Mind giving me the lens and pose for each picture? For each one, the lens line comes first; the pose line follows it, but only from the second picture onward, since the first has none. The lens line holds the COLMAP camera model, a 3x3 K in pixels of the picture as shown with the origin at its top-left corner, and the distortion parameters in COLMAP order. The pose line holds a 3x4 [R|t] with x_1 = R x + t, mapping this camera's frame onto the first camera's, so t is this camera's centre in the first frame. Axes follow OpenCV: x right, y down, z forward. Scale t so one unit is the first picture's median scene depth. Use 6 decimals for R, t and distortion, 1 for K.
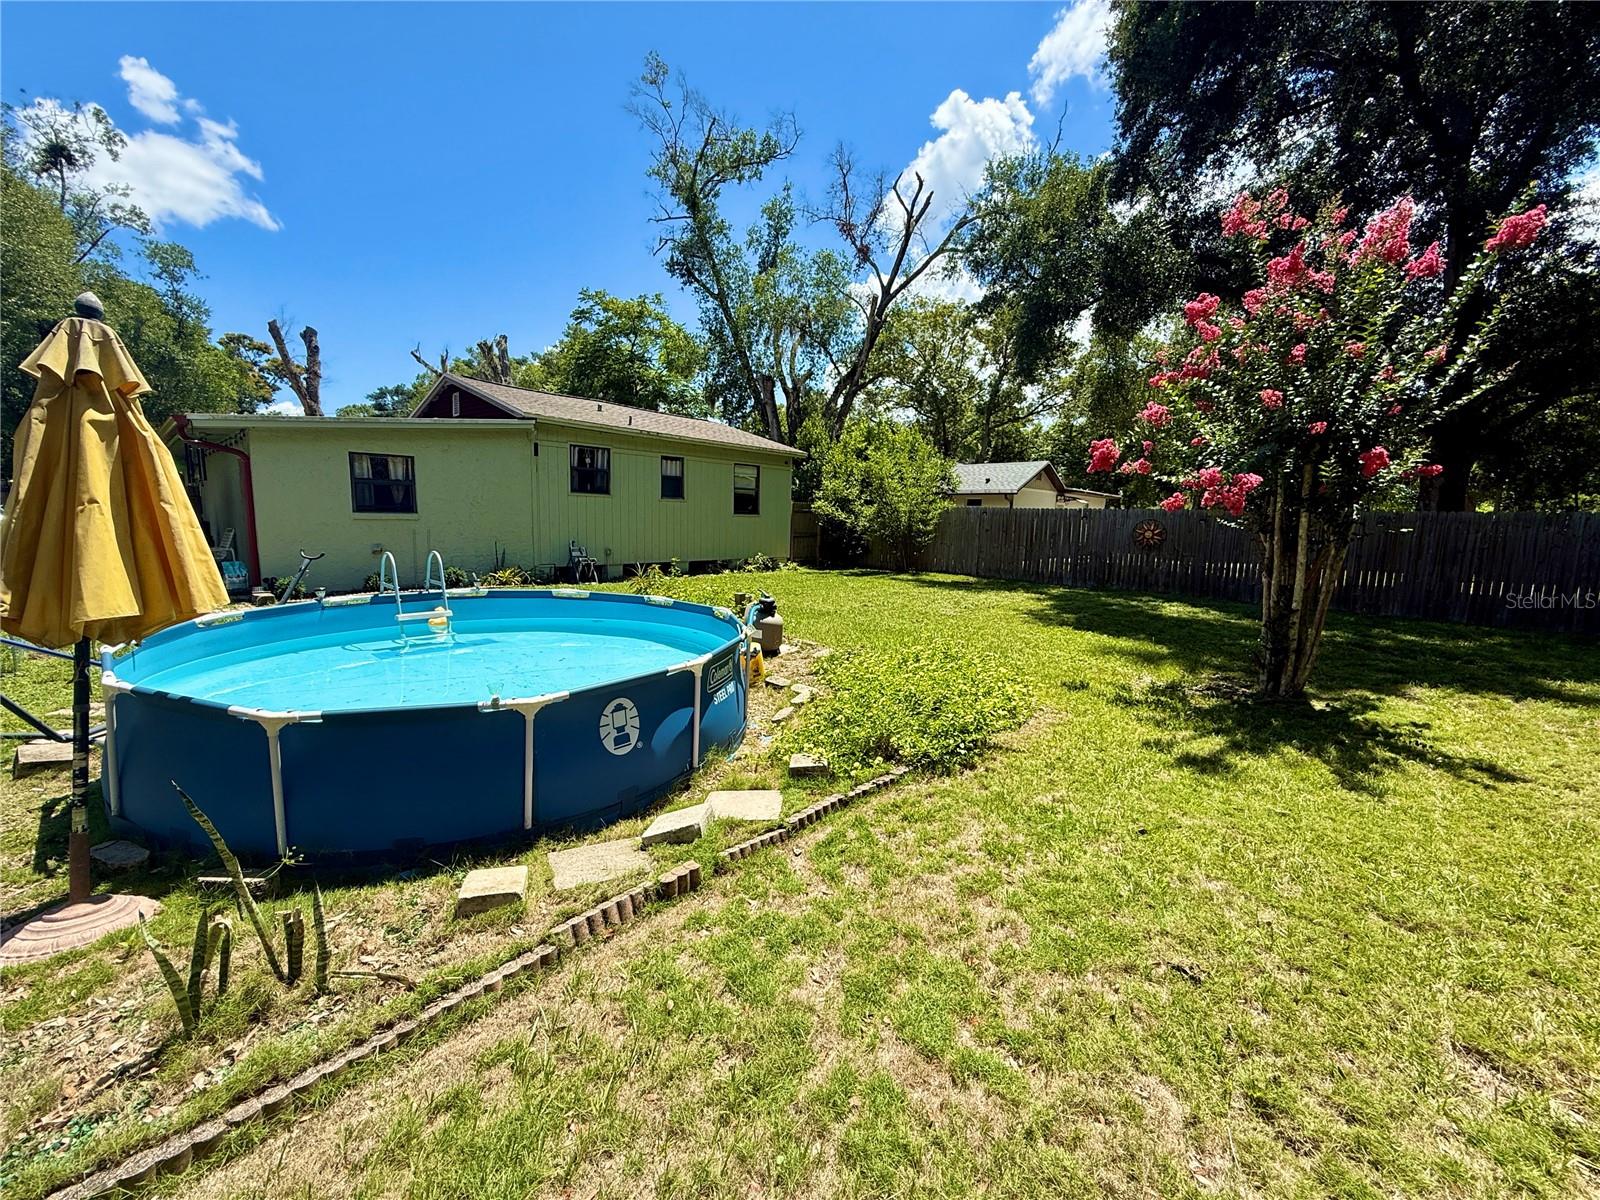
lens RADIAL K [[636.0, 0, 800.6], [0, 636.0, 601.0], [0, 0, 1]] dist [-0.003333, 0.000736]
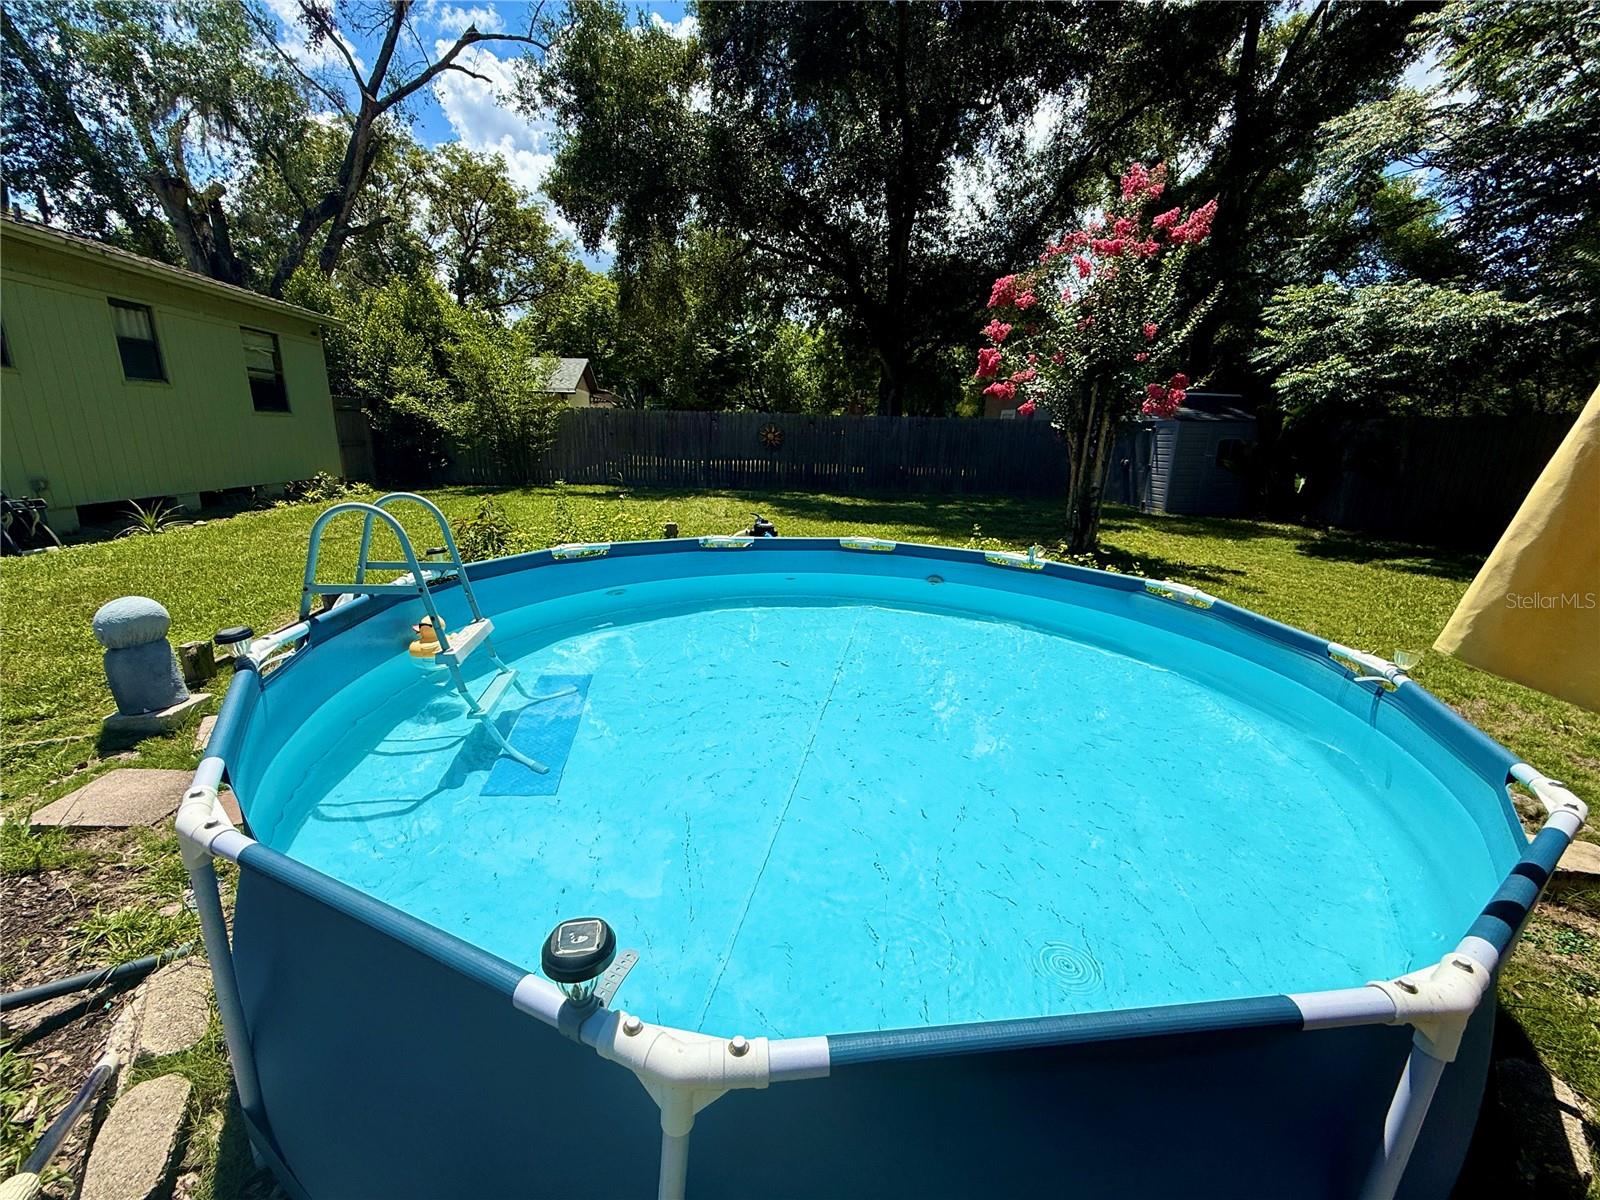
lens RADIAL K [[636.0, 0, 789.6], [0, 636.0, 599.2], [0, 0, 1]] dist [-0.003333, 0.000736]
pose [[0.657867, -0.196956, 0.726924, -0.272848], [0.091232, 0.978932, 0.182671, -0.023284], [-0.747587, -0.053855, 0.661976, 0.196830]]
